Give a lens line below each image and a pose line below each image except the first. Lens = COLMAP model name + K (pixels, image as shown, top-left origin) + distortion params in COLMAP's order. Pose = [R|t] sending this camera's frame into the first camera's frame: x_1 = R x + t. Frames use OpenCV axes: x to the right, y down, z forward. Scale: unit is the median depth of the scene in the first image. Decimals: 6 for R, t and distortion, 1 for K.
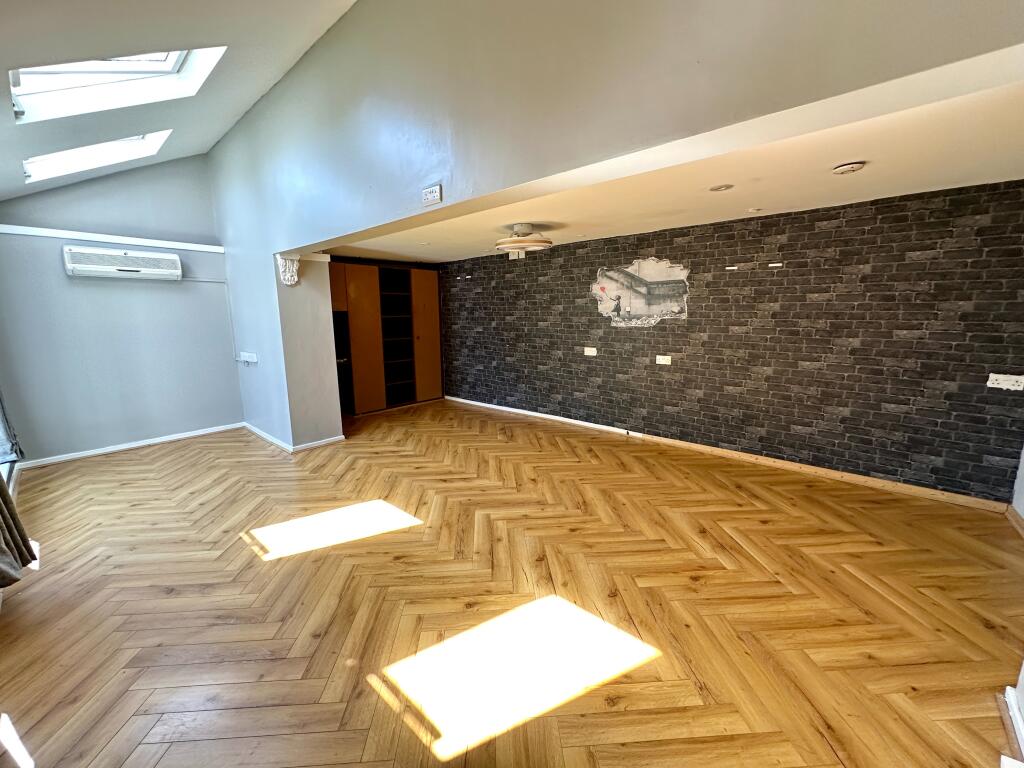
lens RADIAL K [[413.6, 0, 512.3], [0, 413.6, 384.1], [0, 0, 1]] dist [-0.001834, 0.000409]
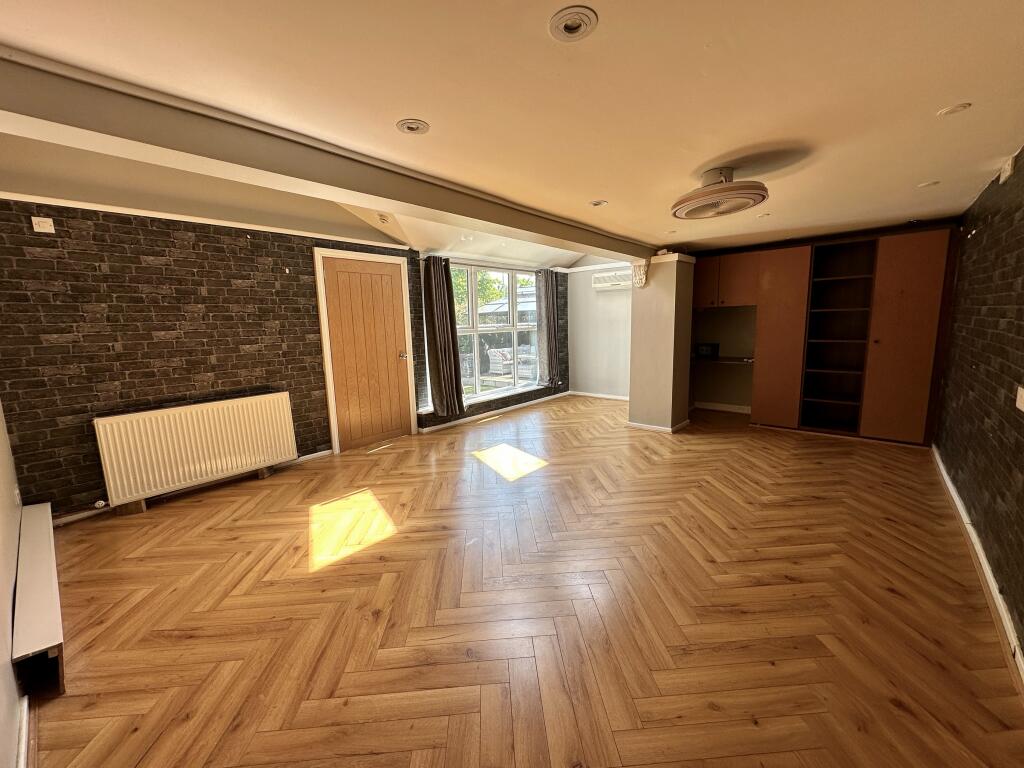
lens RADIAL K [[413.6, 0, 512.6], [0, 413.6, 385.4], [0, 0, 1]] dist [-0.001834, 0.000409]
pose [[-0.001722, 0.163464, -0.986548, 1.296358], [-0.142825, 0.976395, 0.162031, -0.201500], [0.989746, 0.141183, 0.021665, 1.258973]]
